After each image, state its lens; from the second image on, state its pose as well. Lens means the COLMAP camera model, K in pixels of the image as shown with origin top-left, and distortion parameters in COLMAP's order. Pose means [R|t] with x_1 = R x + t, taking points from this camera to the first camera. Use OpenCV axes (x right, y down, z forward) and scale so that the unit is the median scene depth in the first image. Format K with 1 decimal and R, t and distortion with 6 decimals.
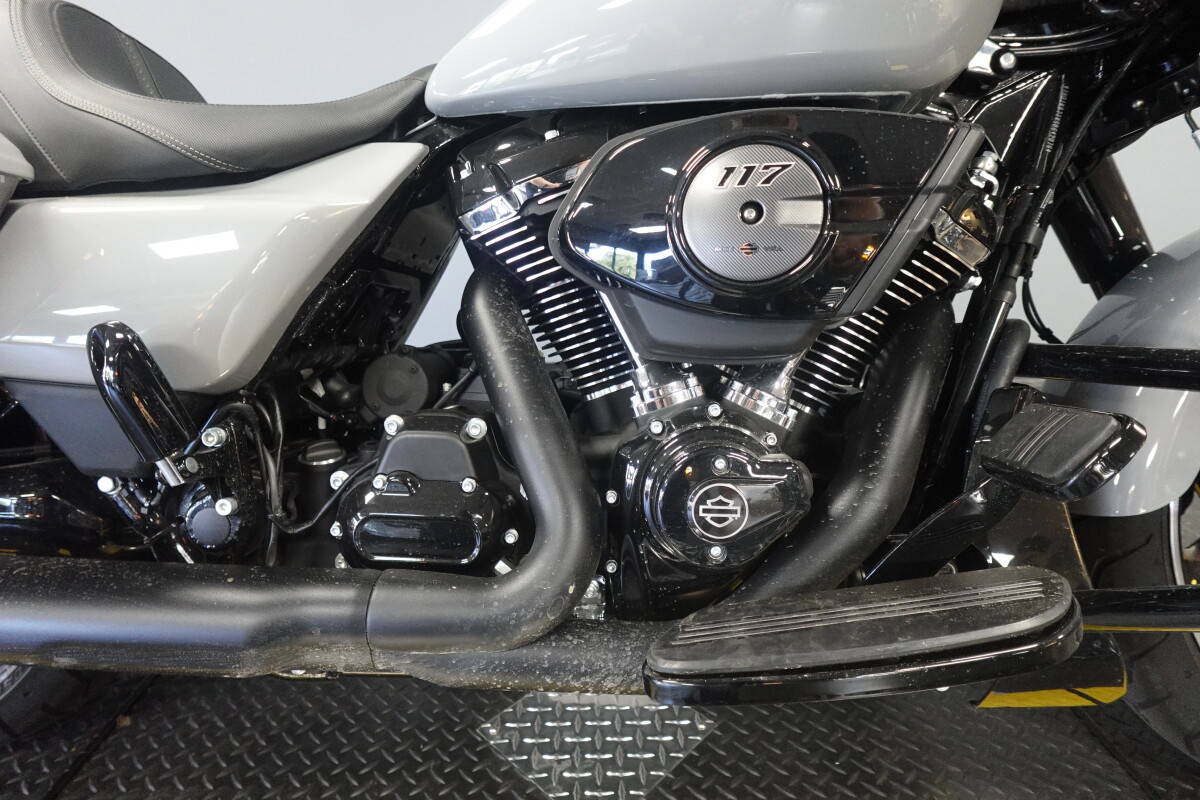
lens RADIAL K [[685.2, 0, 587.3], [0, 685.2, 401.1], [0, 0, 1]] dist [-0.012818, -0.005185]
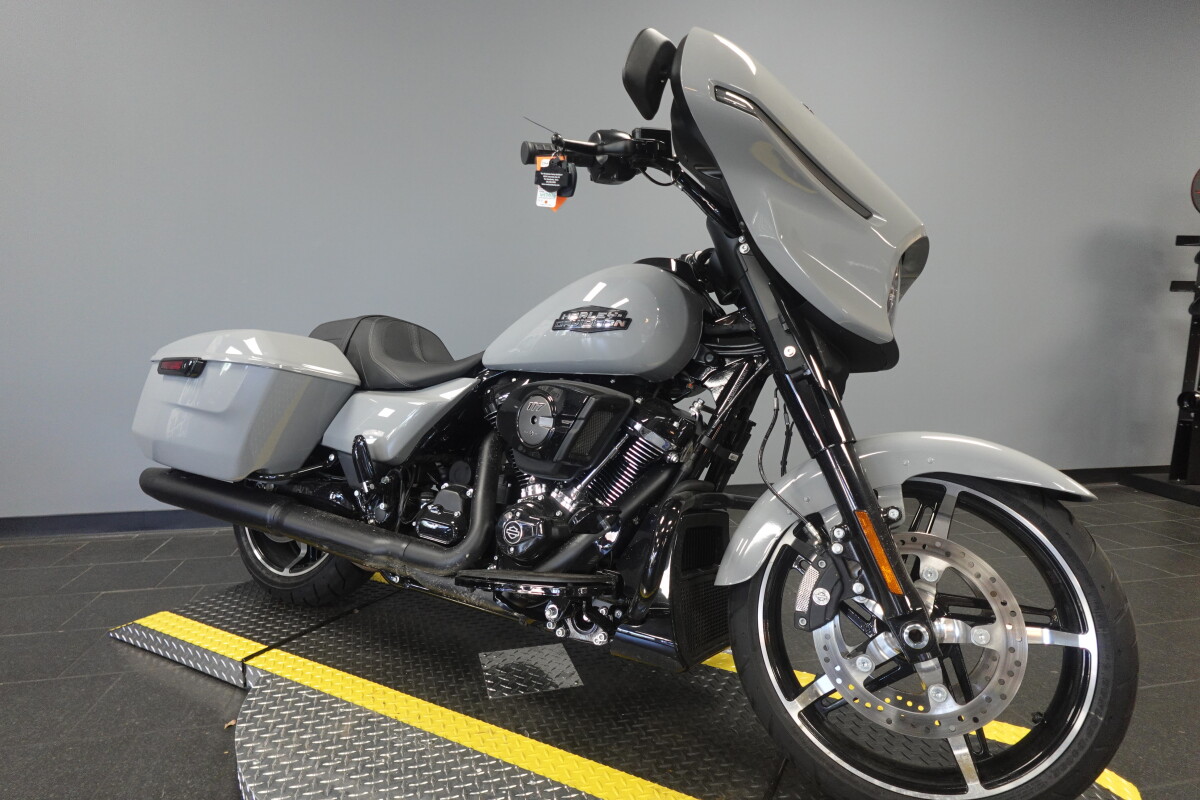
lens RADIAL K [[685.2, 0, 599.6], [0, 685.2, 399.5], [0, 0, 1]] dist [-0.012818, -0.005185]
pose [[0.873973, 0.078475, -0.479596, 1.423276], [-0.177893, 0.970041, -0.165451, 0.038386], [0.452244, 0.229917, 0.861750, -1.002997]]
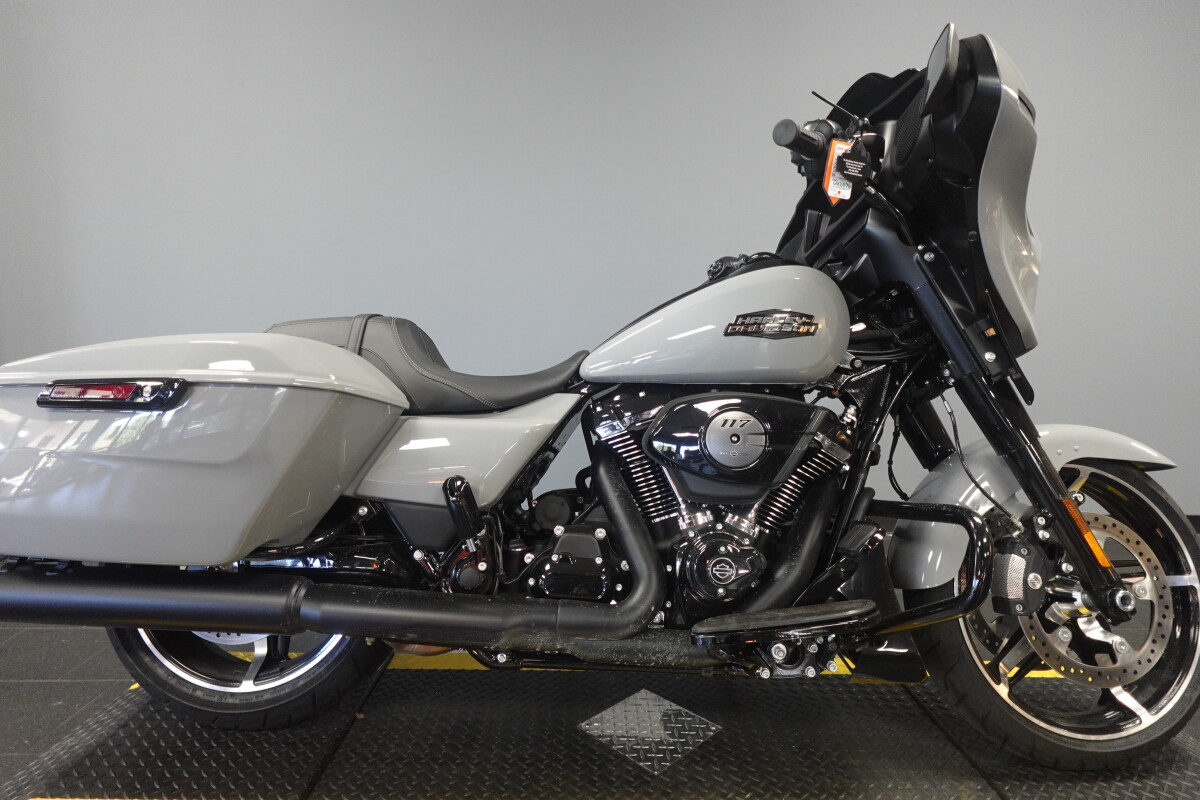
lens RADIAL K [[685.2, 0, 592.3], [0, 685.2, 396.7], [0, 0, 1]] dist [-0.012818, -0.005185]
pose [[0.999436, 0.033447, 0.002859, -0.213031], [-0.031911, 0.973045, -0.228395, 0.113270], [-0.010421, 0.228175, 0.973564, -1.077818]]
